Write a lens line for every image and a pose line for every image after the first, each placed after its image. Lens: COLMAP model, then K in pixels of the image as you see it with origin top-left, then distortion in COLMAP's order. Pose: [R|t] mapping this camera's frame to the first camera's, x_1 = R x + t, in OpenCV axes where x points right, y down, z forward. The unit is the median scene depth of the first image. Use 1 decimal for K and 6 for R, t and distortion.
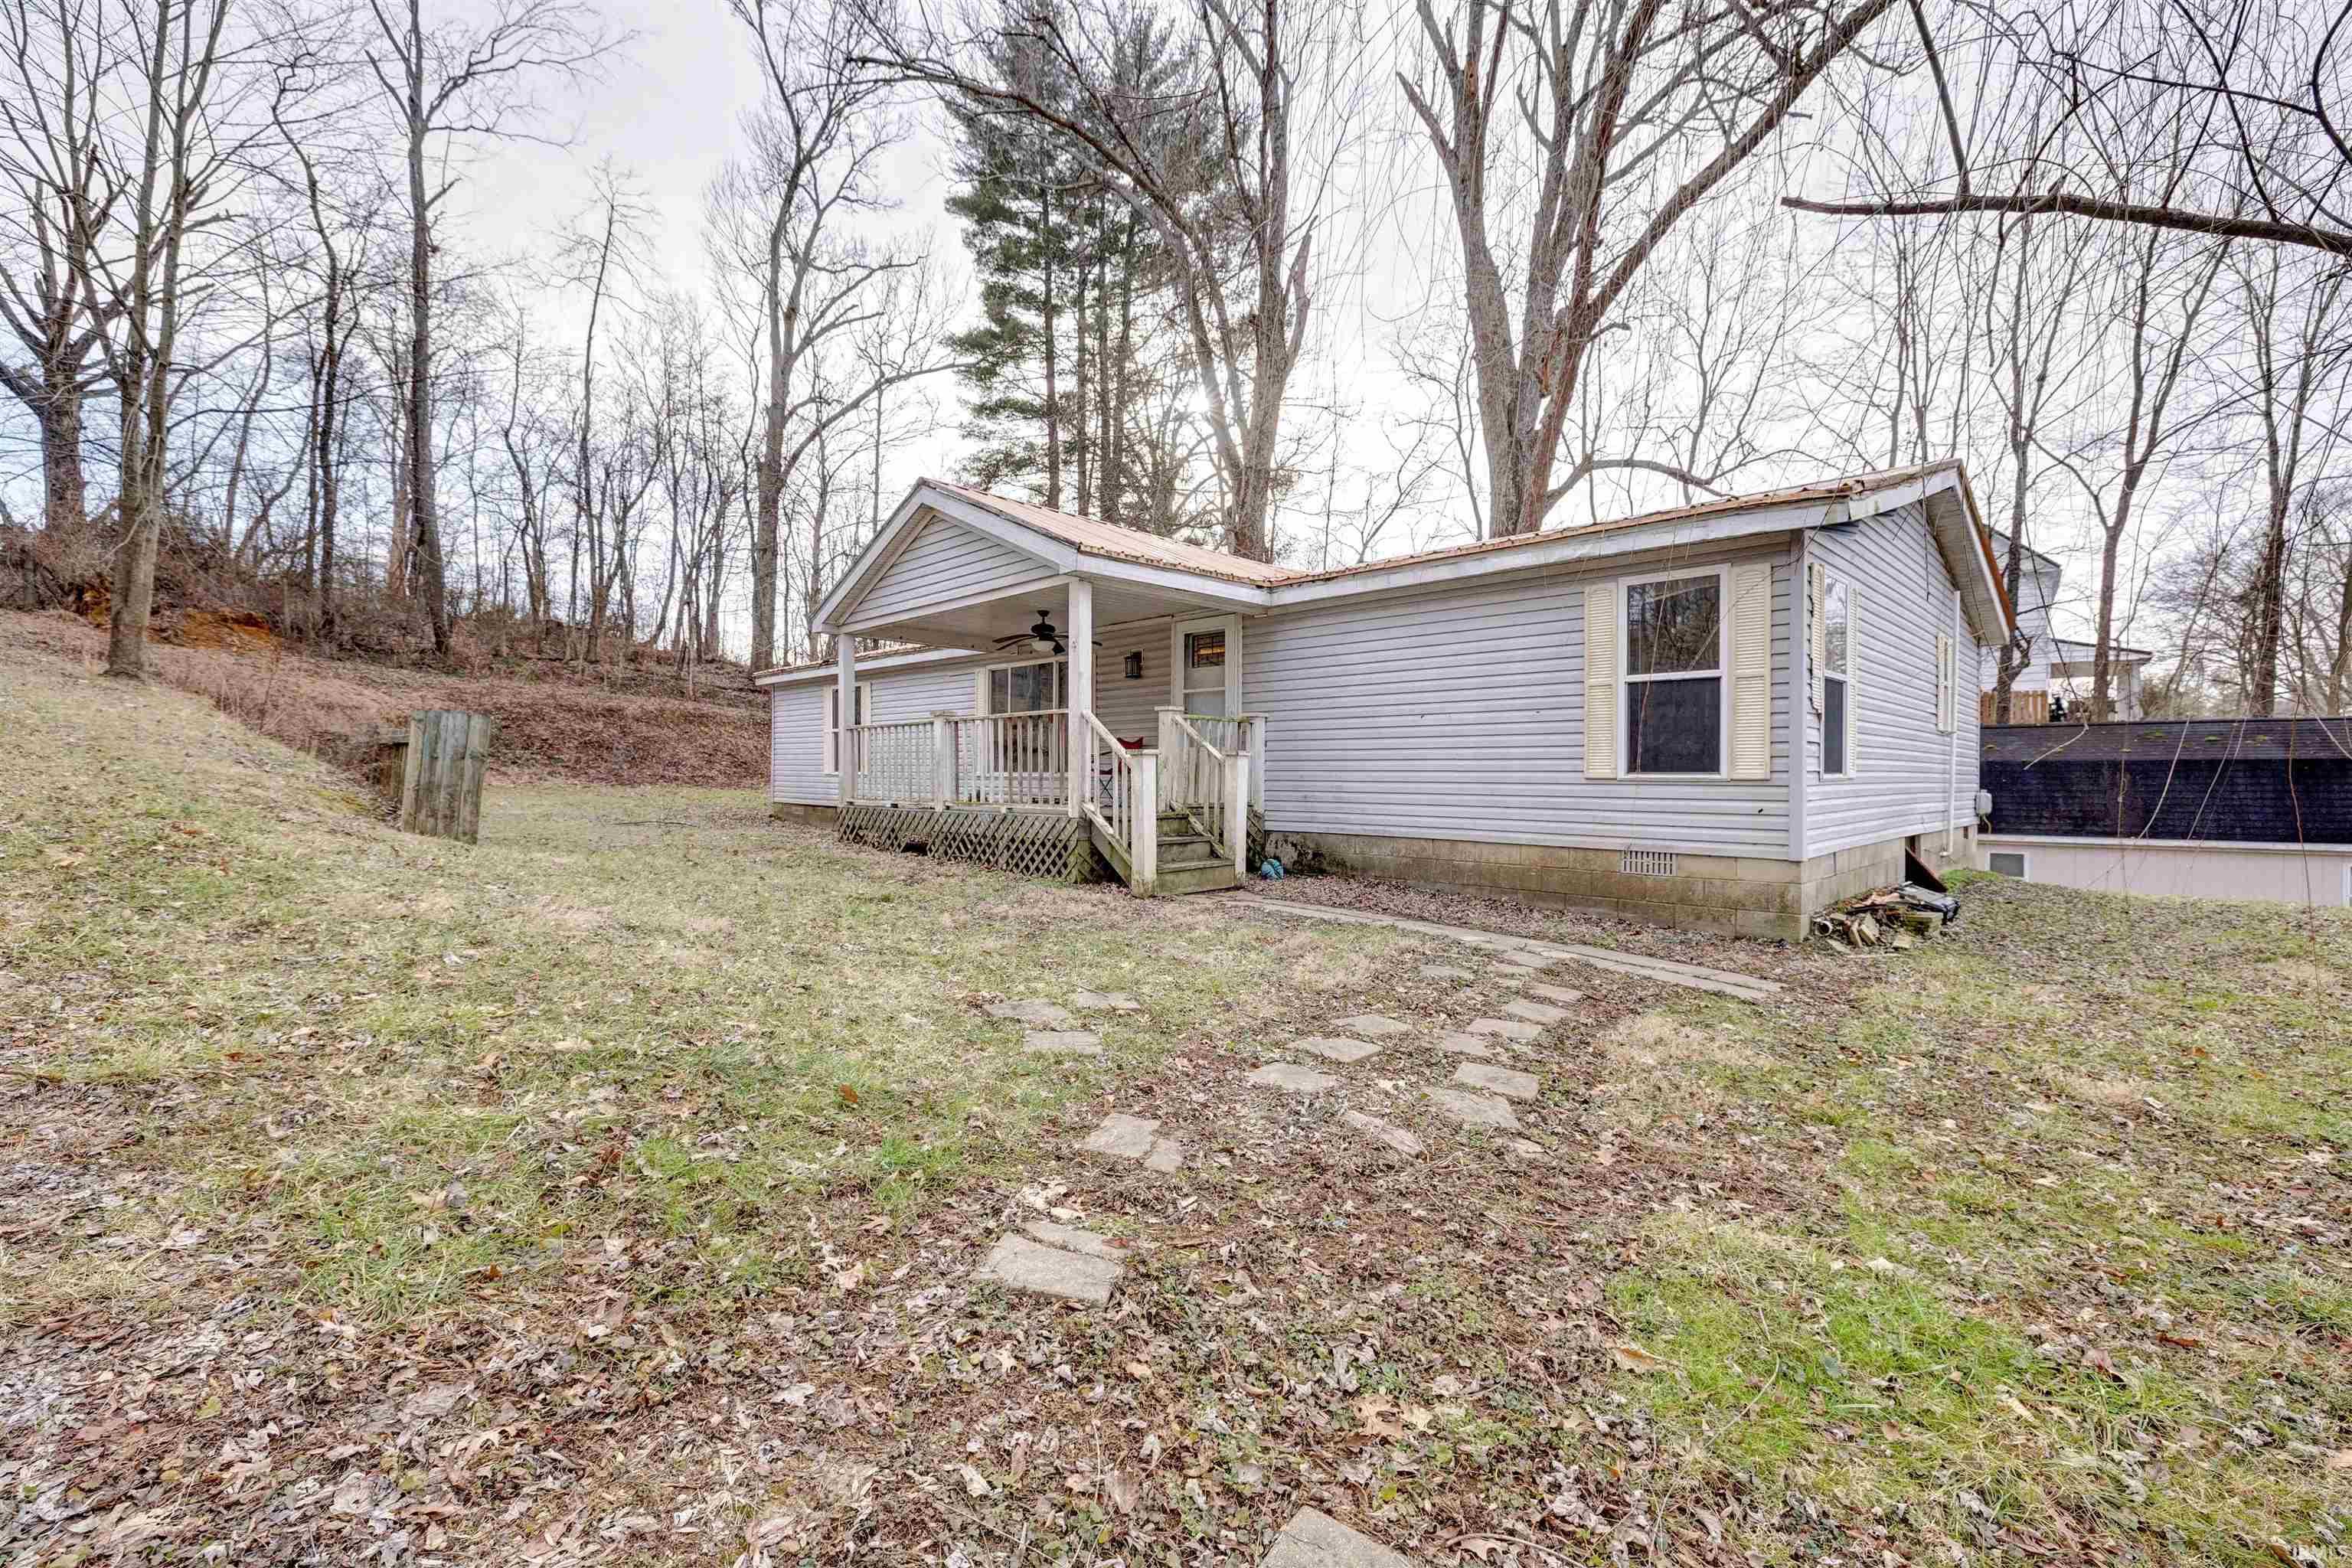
lens RADIAL K [[989.0, 0, 1176.0], [0, 989.0, 784.0], [0, 0, 1]] dist [-0.000849, 0.000129]
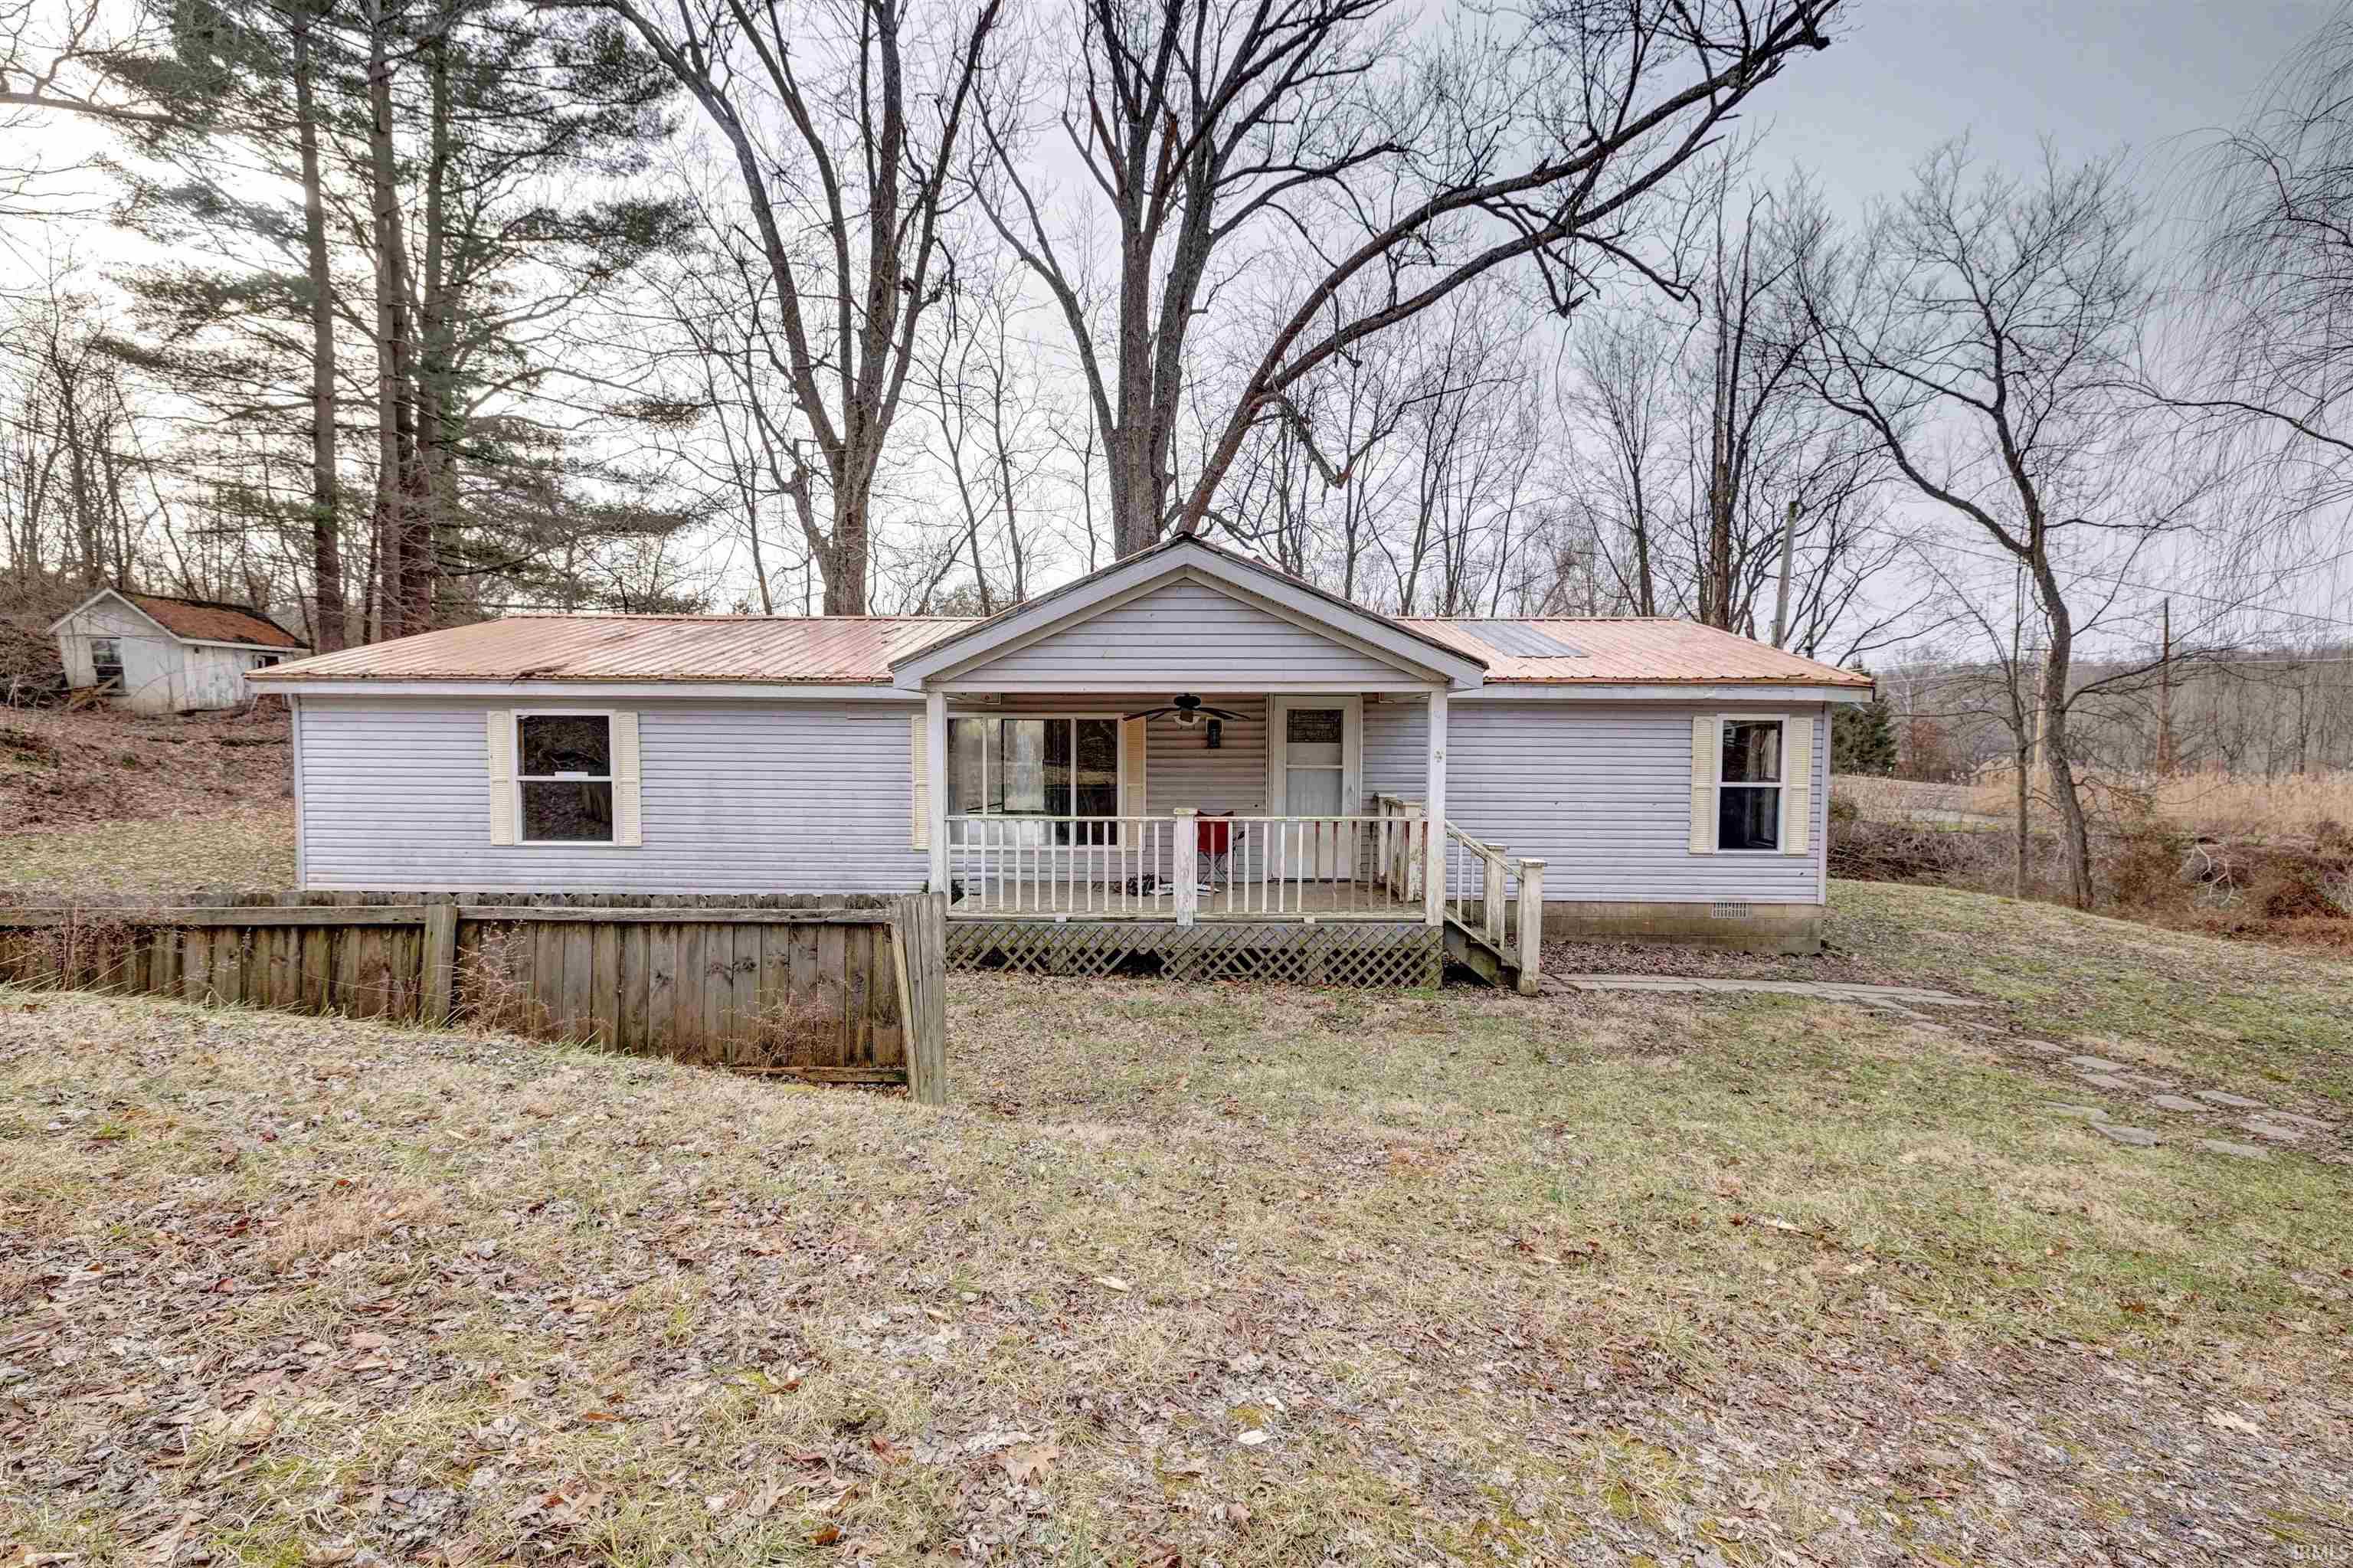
lens RADIAL K [[989.5, 0, 1176.5], [0, 989.5, 784.0], [0, 0, 1]] dist [-0.000849, 0.000129]
pose [[0.697036, -0.025798, 0.716572, -0.918699], [0.002075, 0.999421, 0.033963, -0.129512], [-0.717033, -0.022187, 0.696686, 0.479501]]
